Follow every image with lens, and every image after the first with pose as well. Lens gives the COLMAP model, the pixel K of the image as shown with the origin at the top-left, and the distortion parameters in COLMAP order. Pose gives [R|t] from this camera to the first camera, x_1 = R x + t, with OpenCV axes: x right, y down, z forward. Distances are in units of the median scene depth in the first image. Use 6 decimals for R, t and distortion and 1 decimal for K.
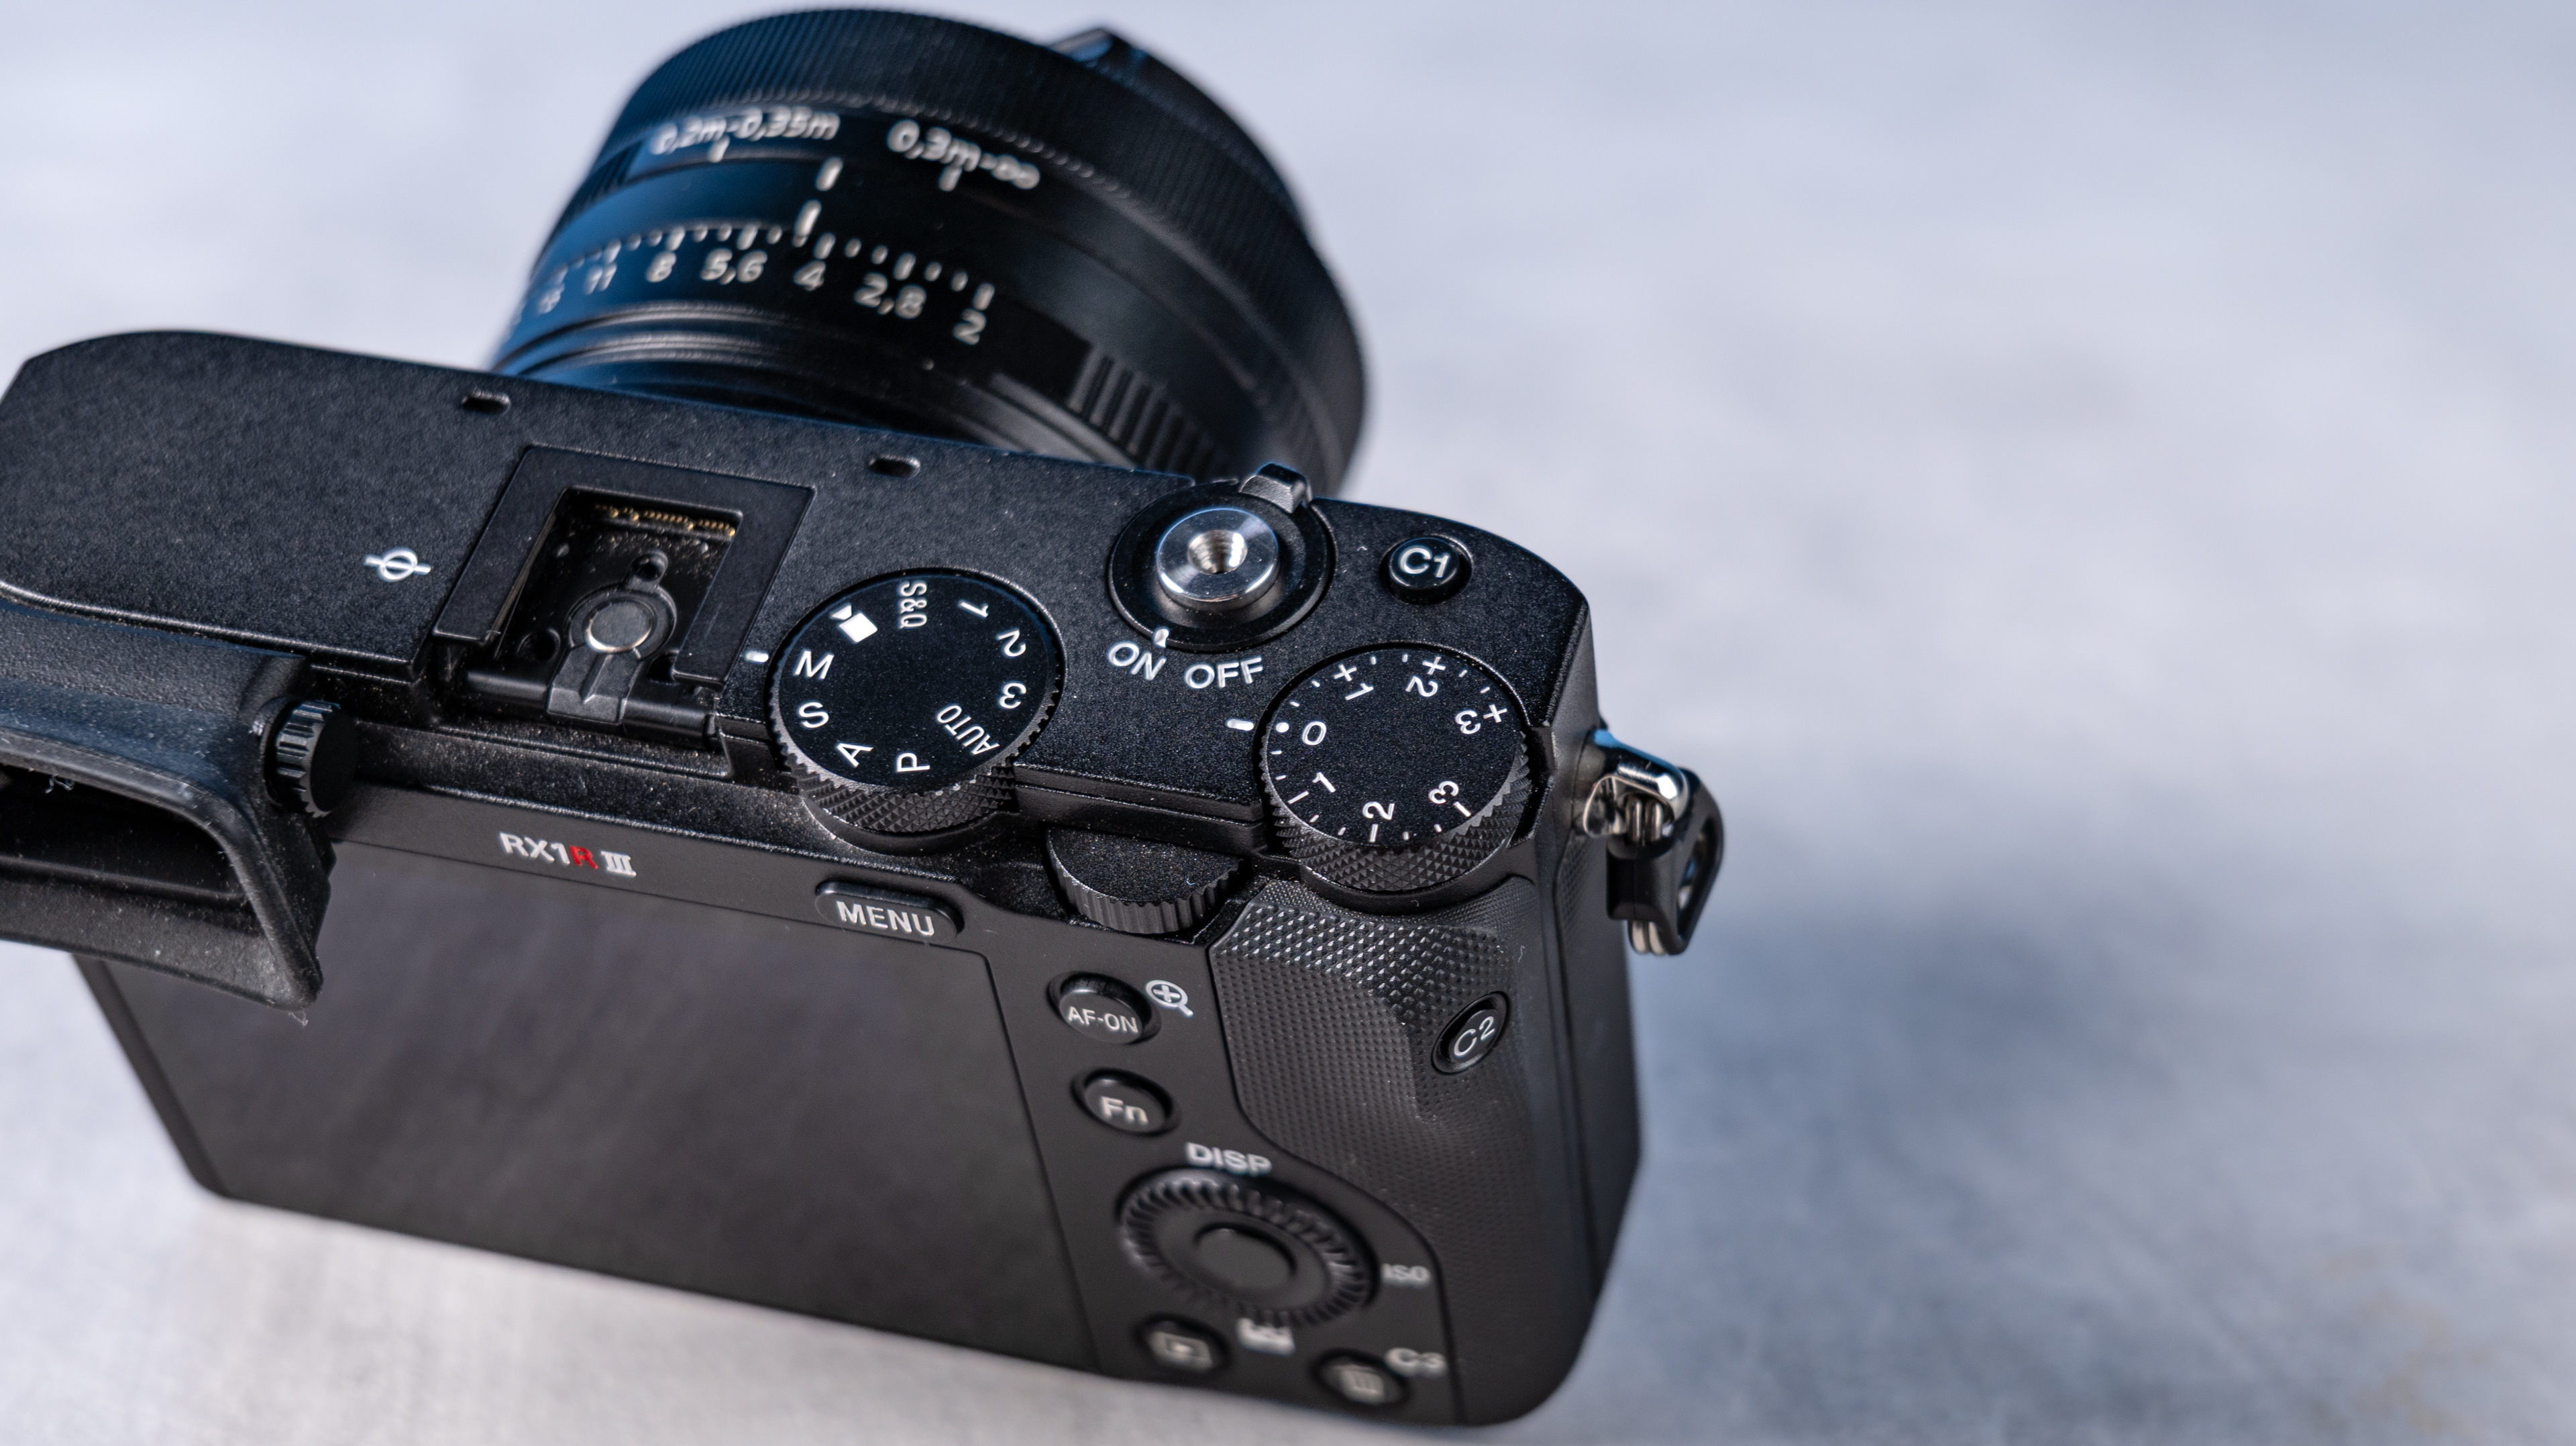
lens RADIAL K [[4484.5, 0, 1288.0], [0, 4484.5, 723.0], [0, 0, 1]] dist [-0.054192, -0.072484]
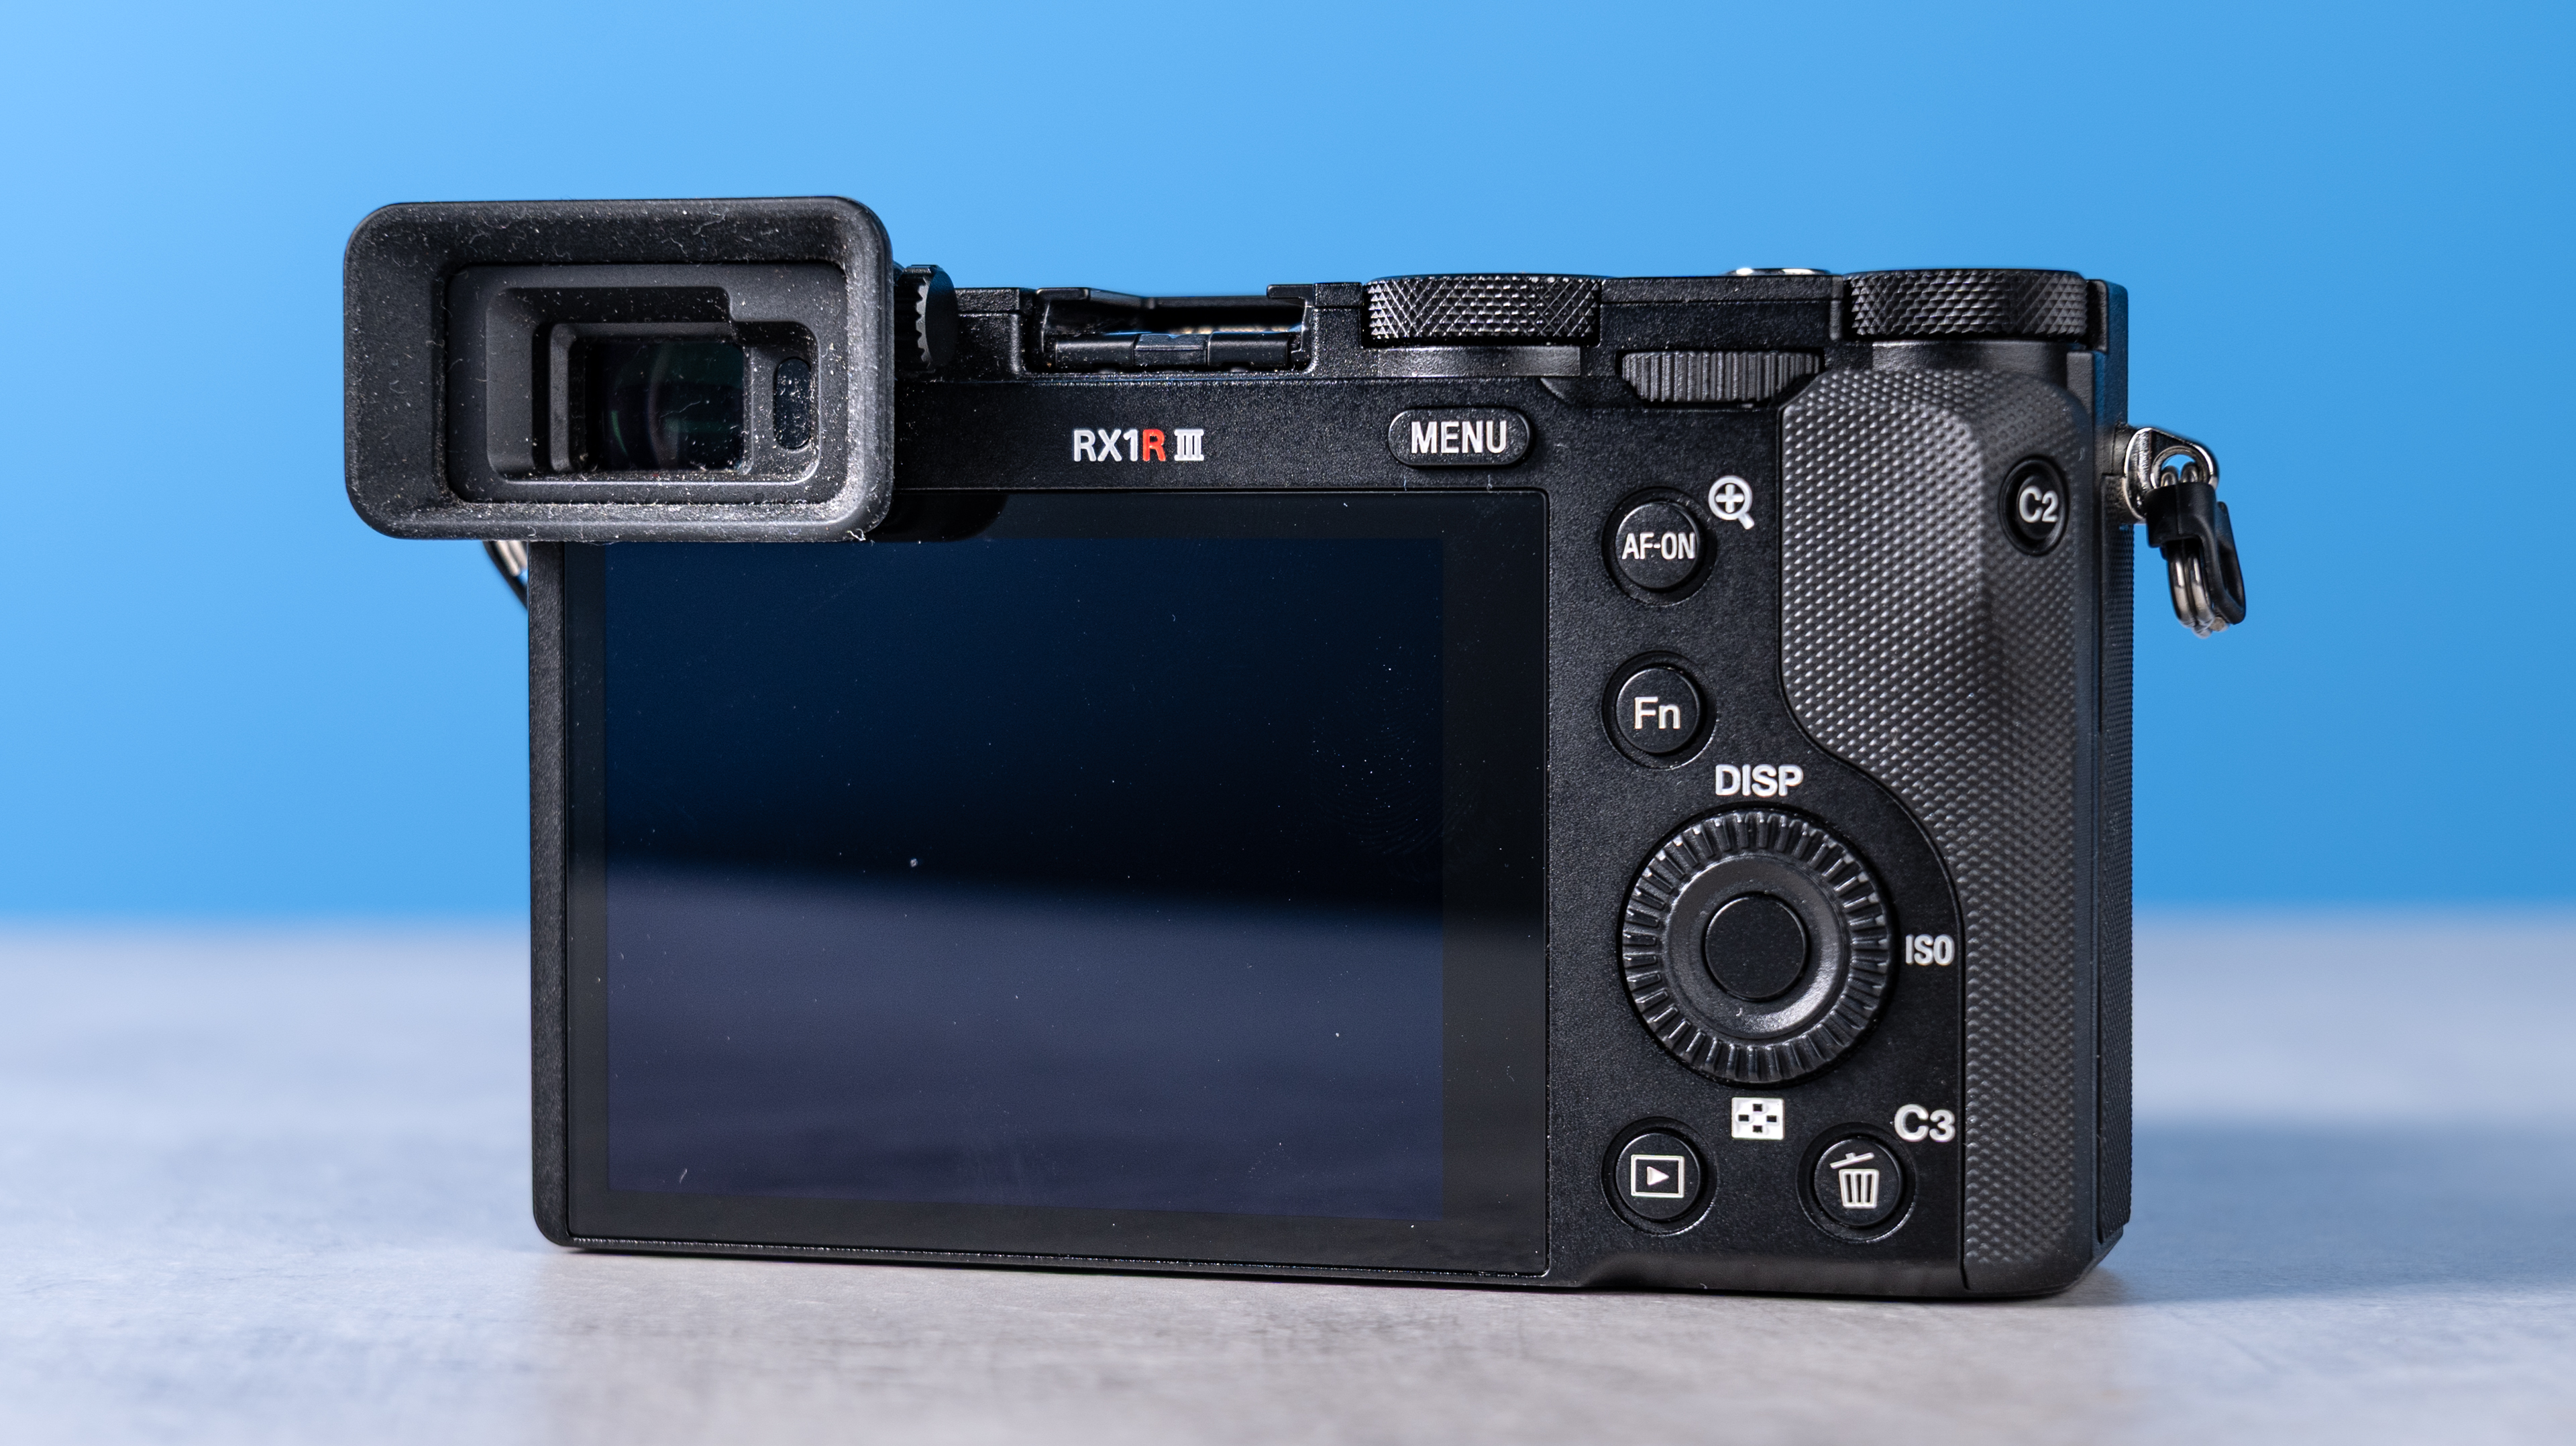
lens RADIAL K [[4809.5, 0, 1288.0], [0, 4809.5, 723.0], [0, 0, 1]] dist [-0.000730, 0.165078]
pose [[0.993544, 0.109248, -0.030579, -0.085478], [-0.095480, 0.659675, -0.745461, 0.893012], [-0.061268, 0.743568, 0.665847, 0.306316]]
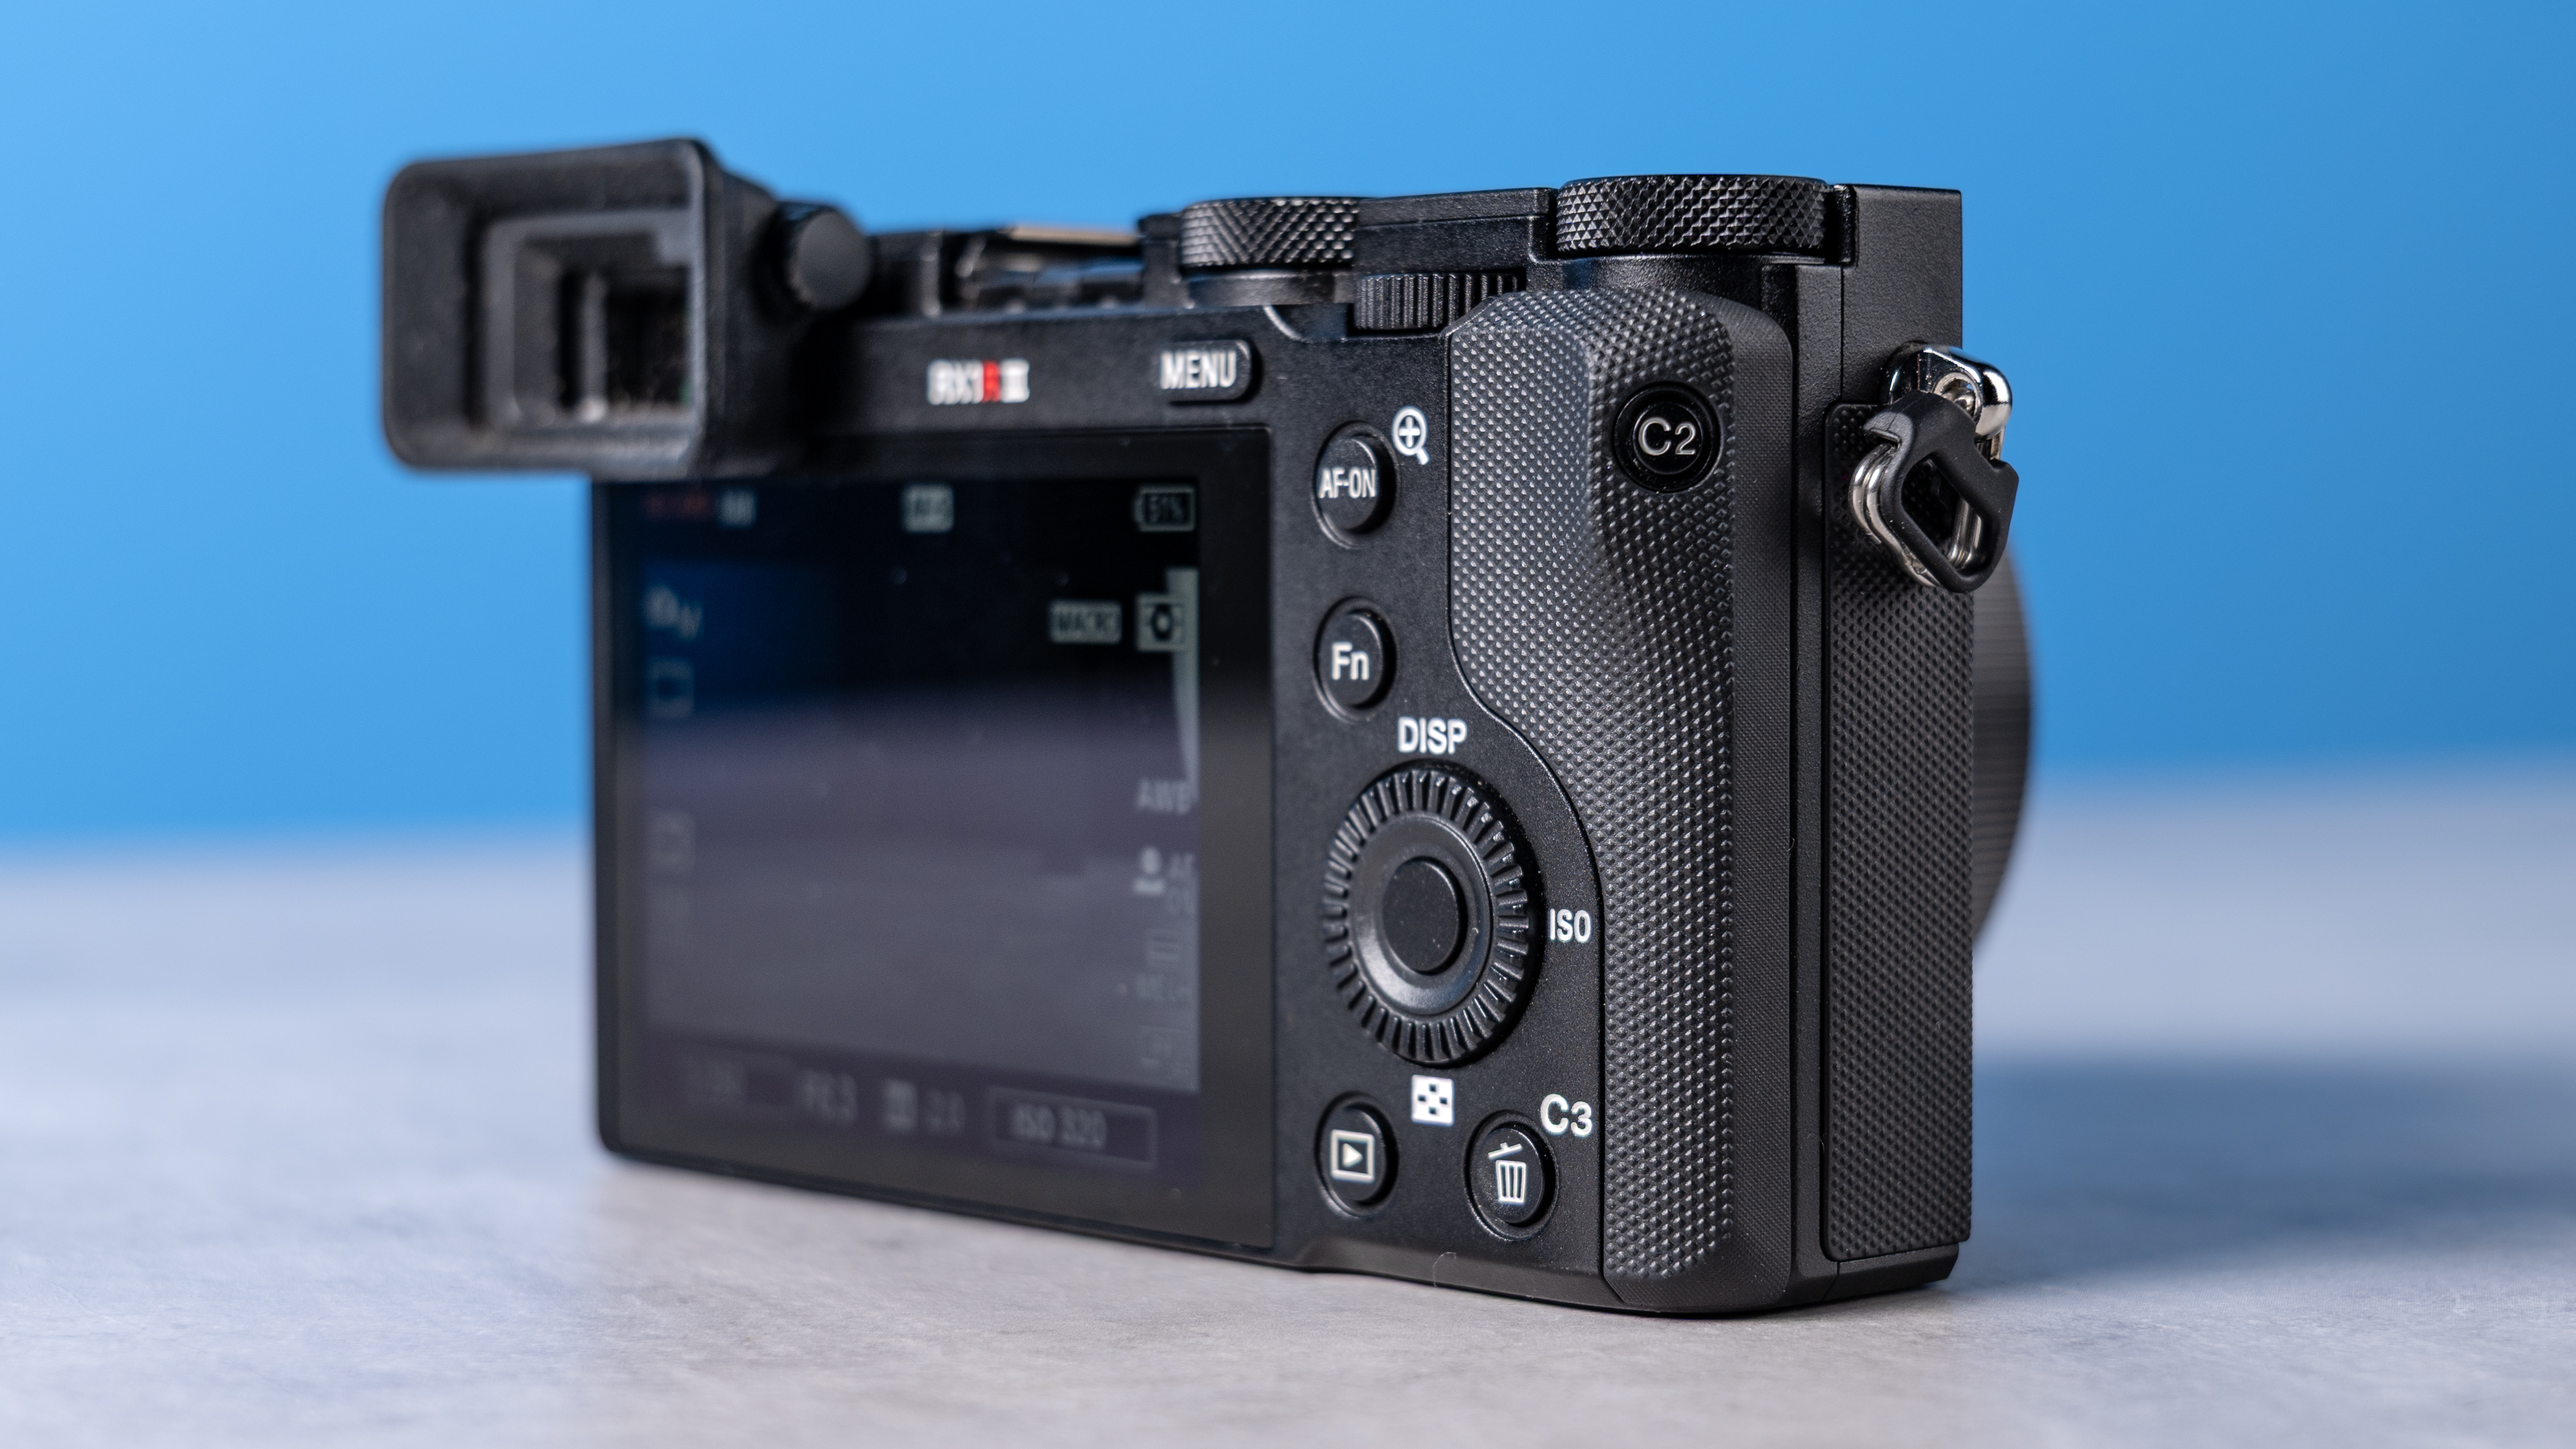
lens RADIAL K [[4810.0, 0, 1288.0], [0, 4810.0, 724.5], [0, 0, 1]] dist [-0.000730, 0.165078]
pose [[0.856285, 0.131193, -0.499564, 0.453674], [-0.451026, 0.661254, -0.599433, 0.701940], [0.251697, 0.738601, 0.625393, 0.391295]]
